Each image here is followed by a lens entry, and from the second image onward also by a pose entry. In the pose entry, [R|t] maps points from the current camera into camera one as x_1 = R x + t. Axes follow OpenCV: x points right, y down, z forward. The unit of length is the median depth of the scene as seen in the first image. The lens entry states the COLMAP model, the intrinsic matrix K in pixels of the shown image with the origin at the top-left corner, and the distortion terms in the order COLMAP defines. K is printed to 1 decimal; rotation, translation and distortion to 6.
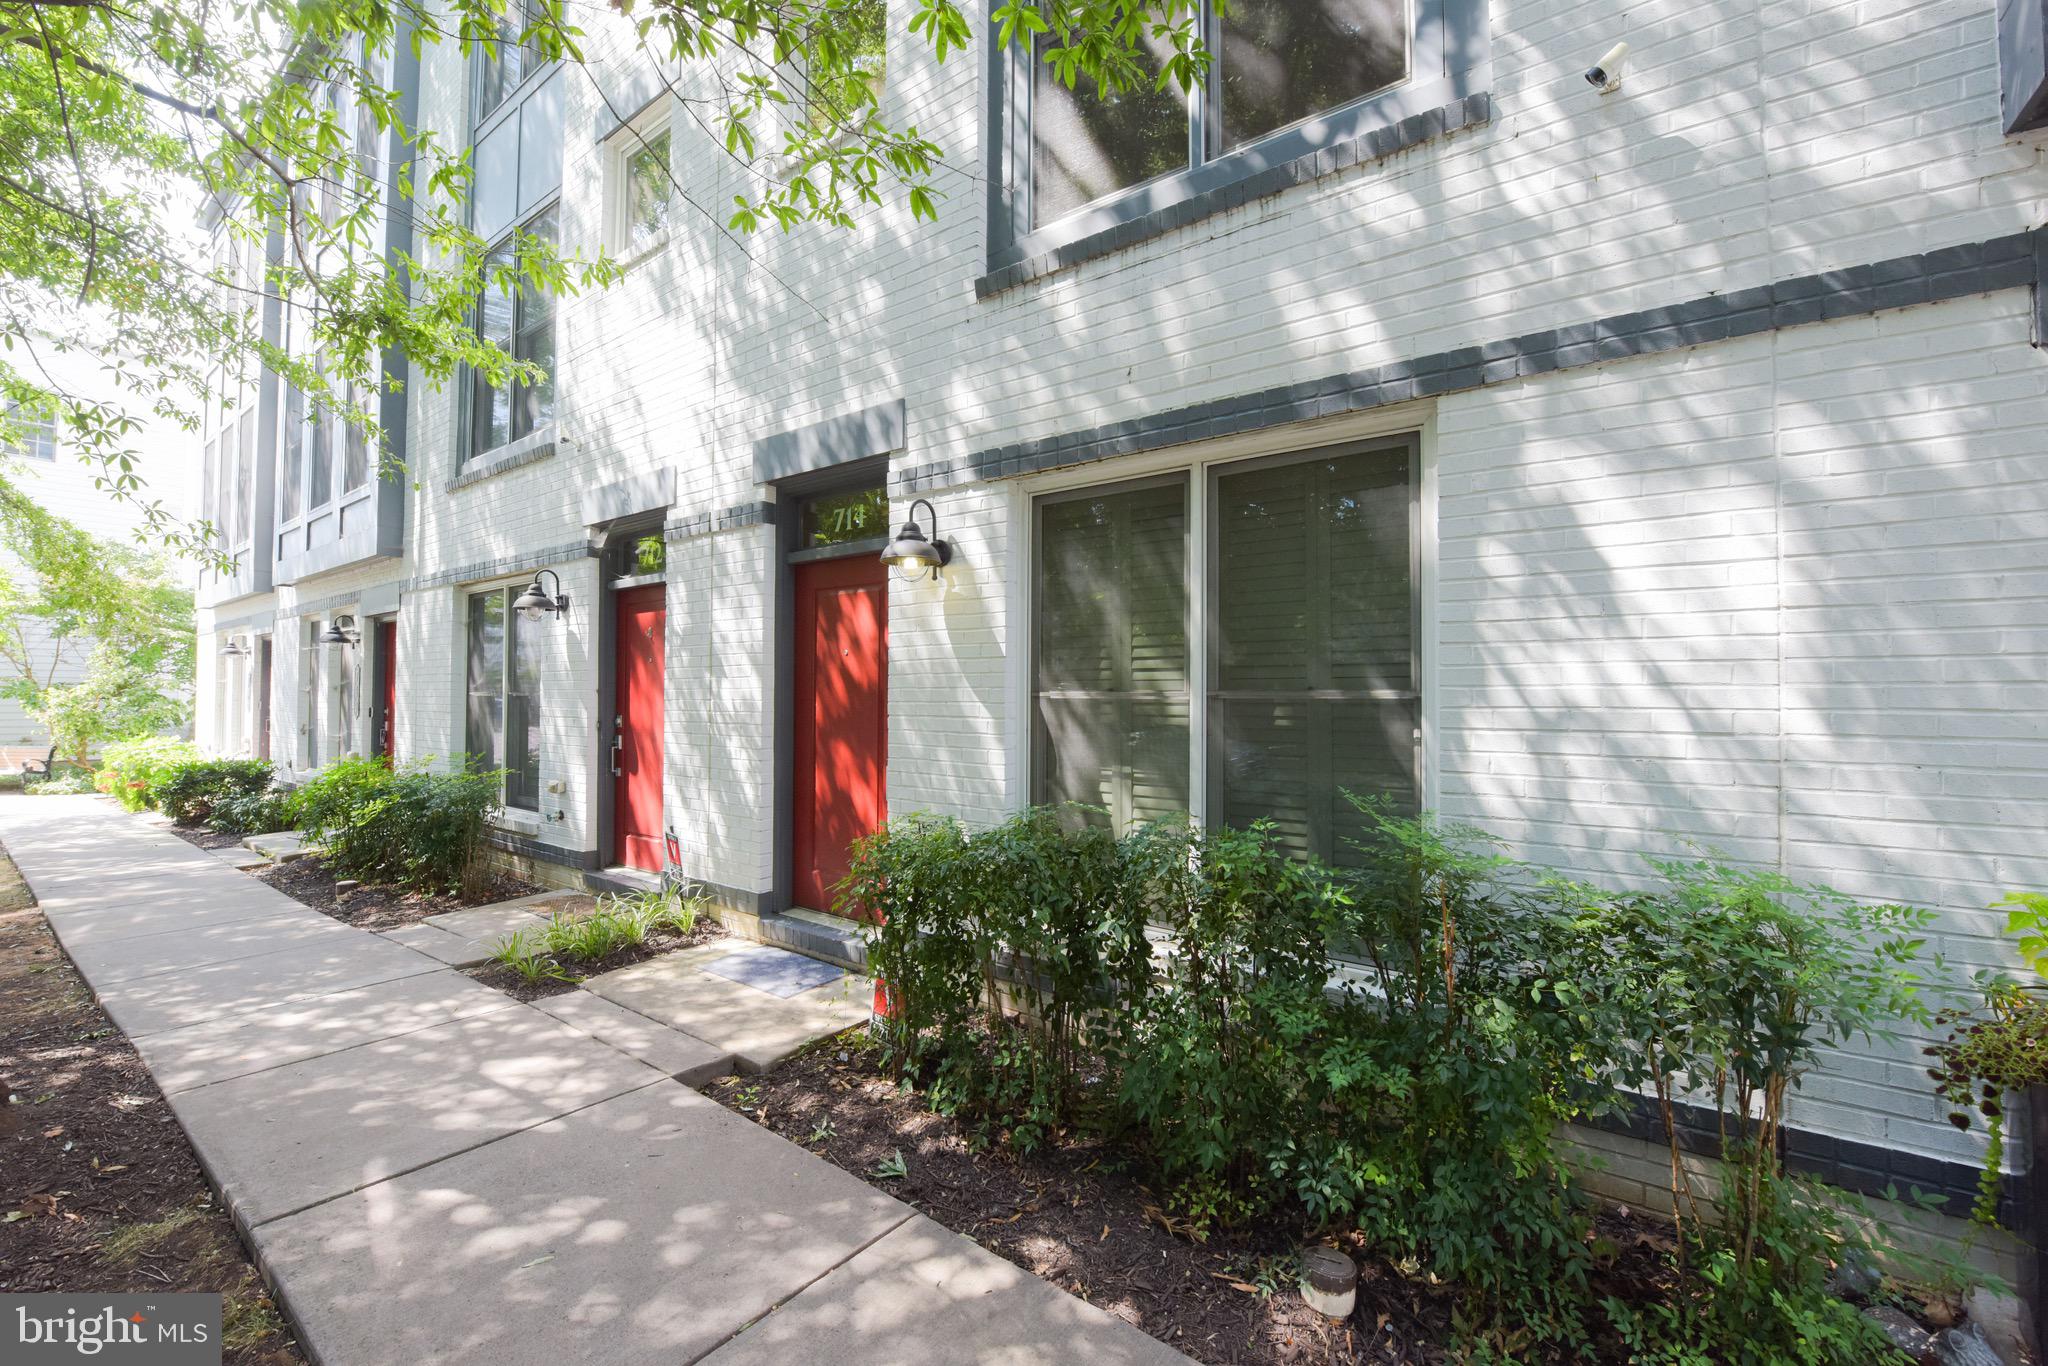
lens RADIAL K [[843.1, 0, 1024.2], [0, 843.1, 678.2], [0, 0, 1]] dist [-0.001722, -0.000754]
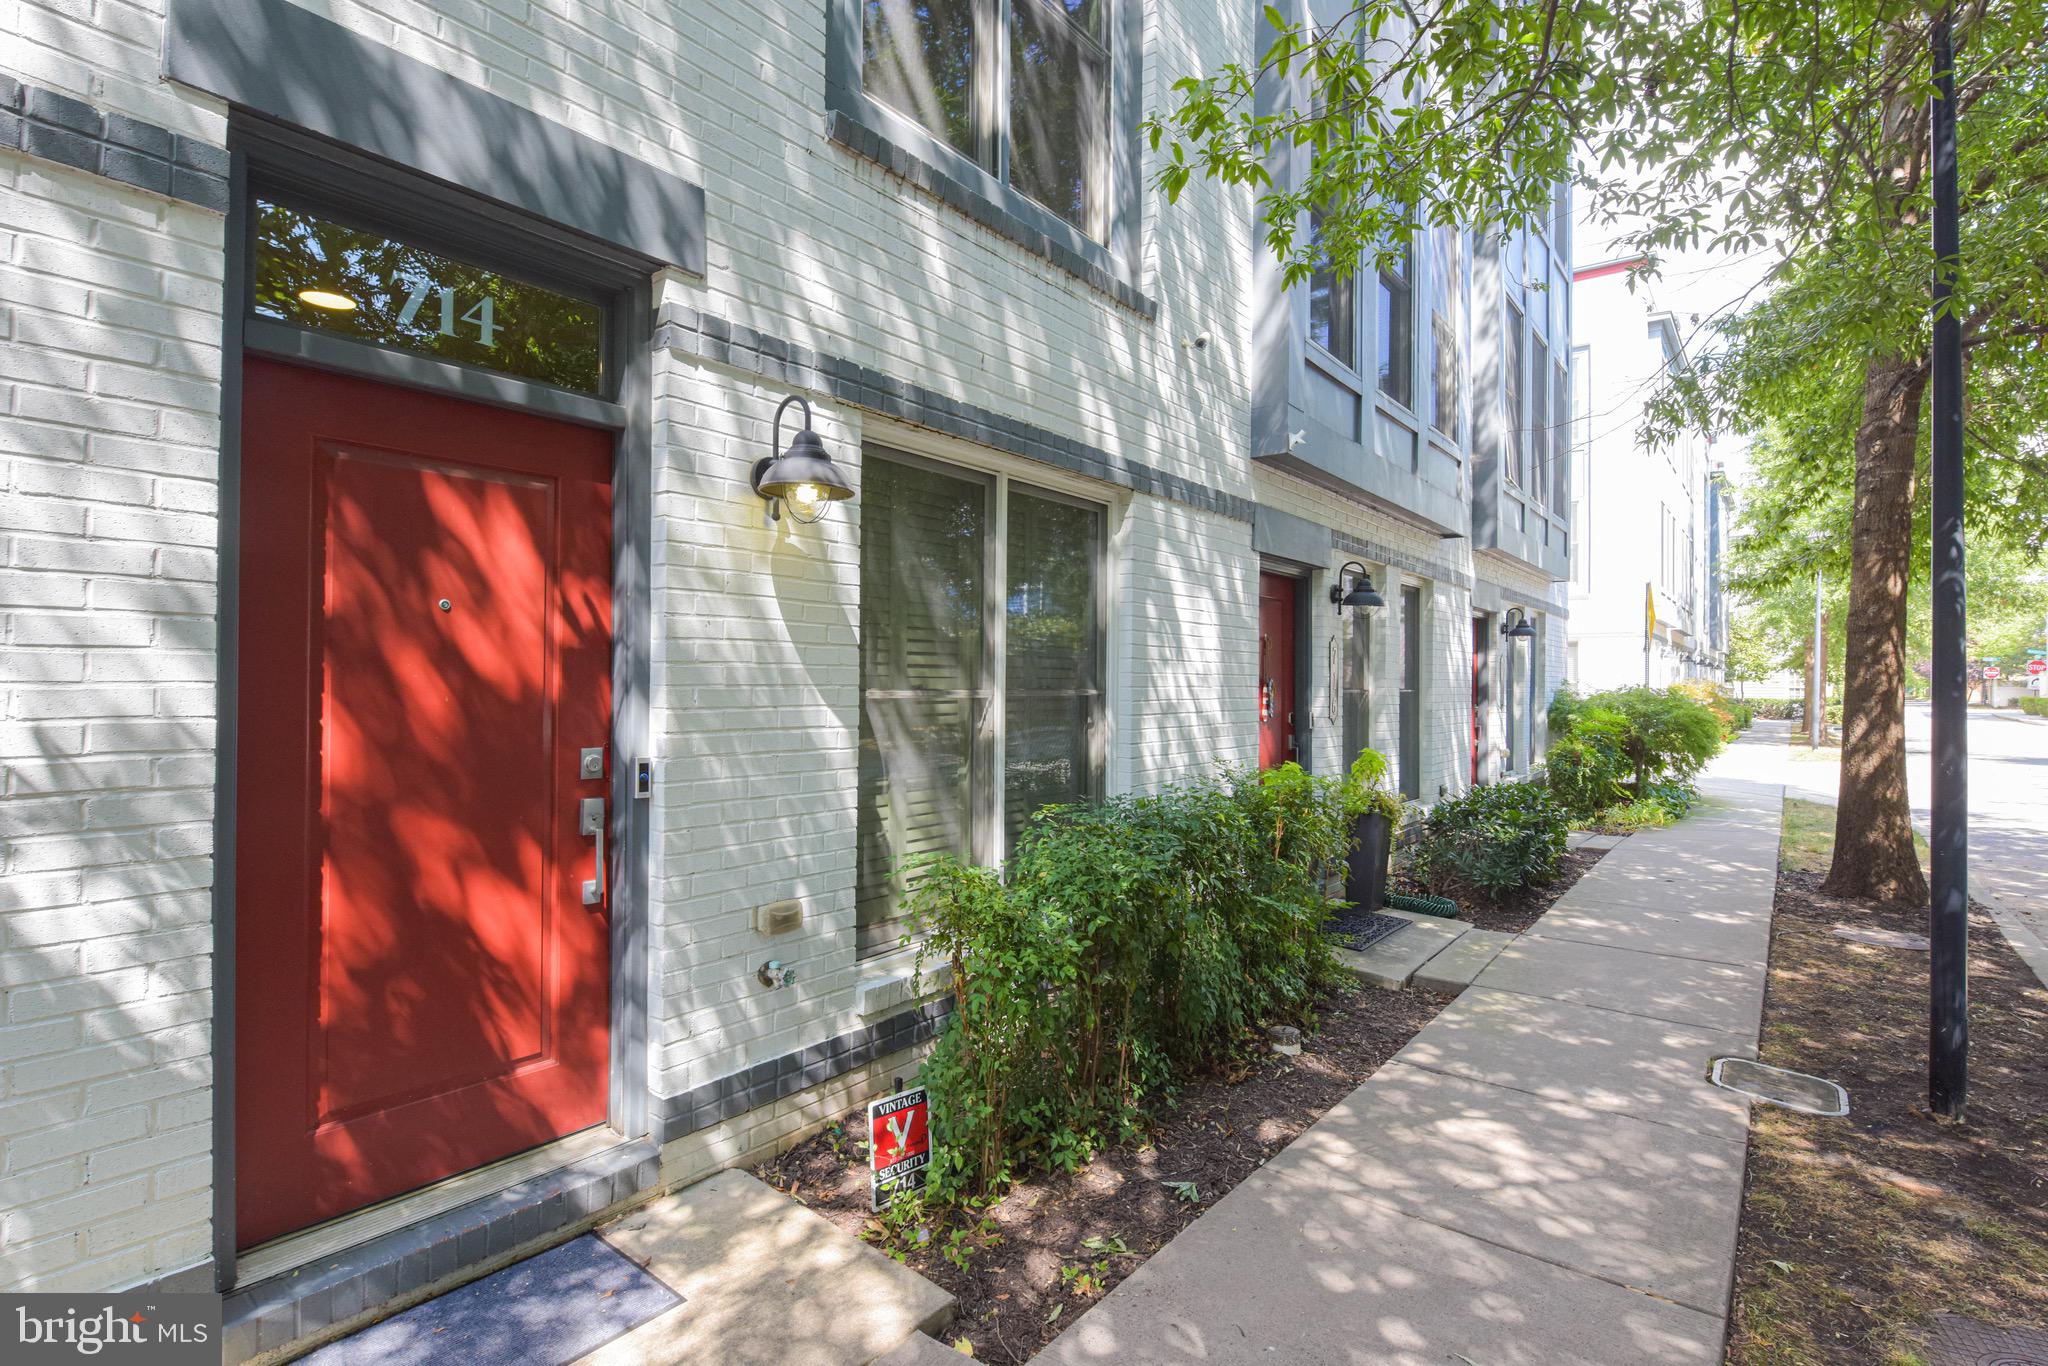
lens RADIAL K [[997.2, 0, 1042.9], [0, 997.2, 678.4], [0, 0, 1]] dist [-0.002082, -0.002157]
pose [[0.019519, 0.003904, 0.999802, -0.911387], [-0.027447, 0.999618, -0.003367, 0.002652], [-0.999433, -0.027376, 0.019618, 0.813255]]
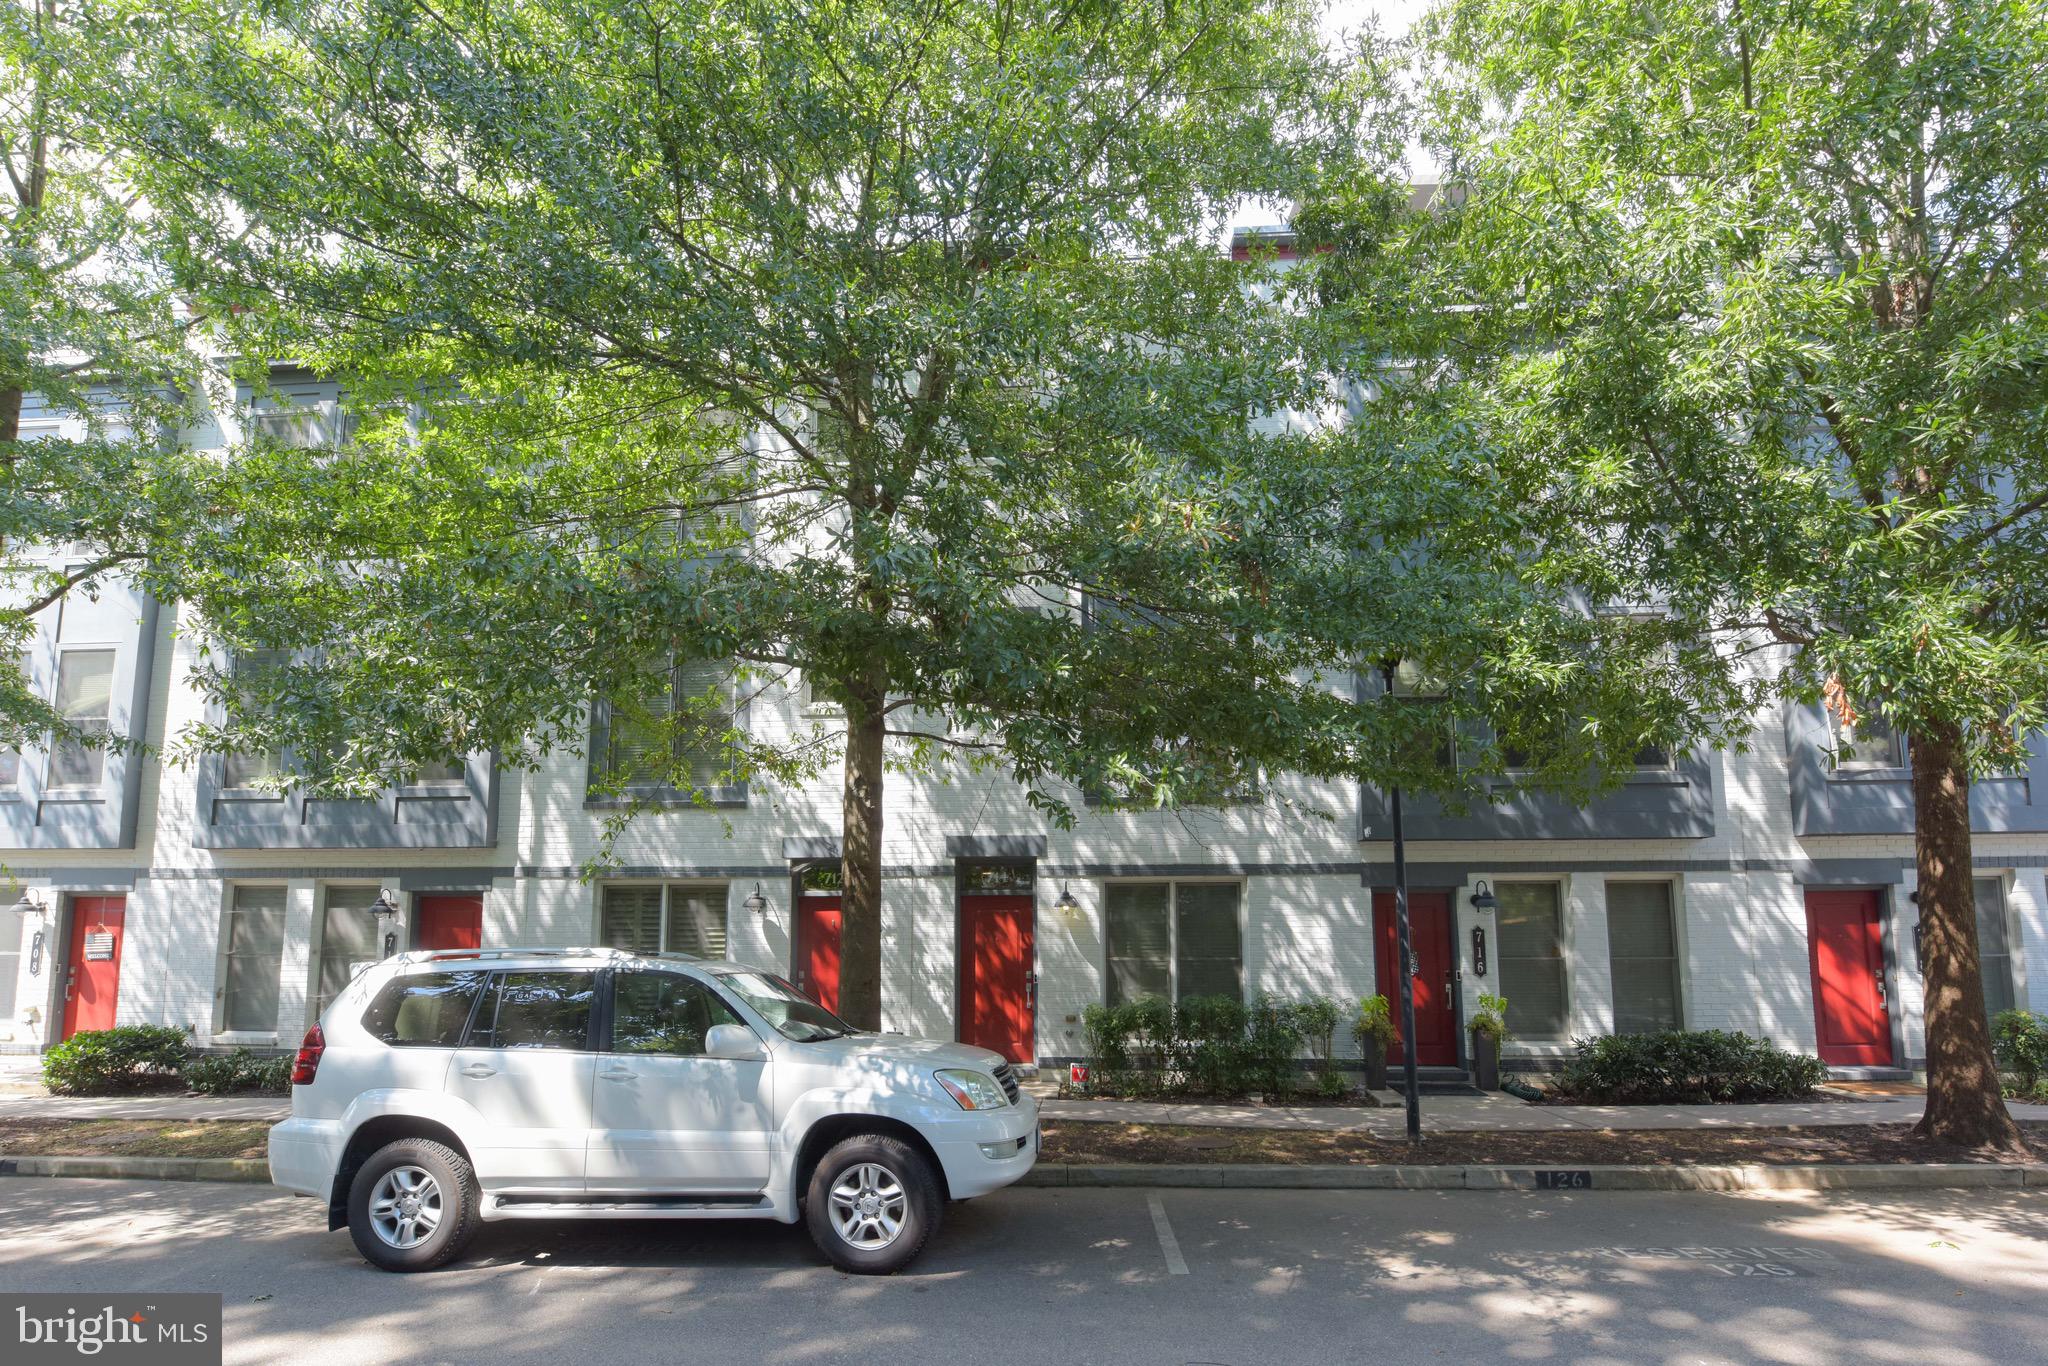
lens RADIAL K [[962.5, 0, 1012.9], [0, 962.5, 822.8], [0, 0, 1]] dist [-0.014830, -0.001130]
pose [[0.836699, 0.067827, 0.543447, -1.901001], [-0.009271, 0.993913, -0.109776, -0.072339], [-0.547585, 0.086811, 0.832234, -1.377384]]
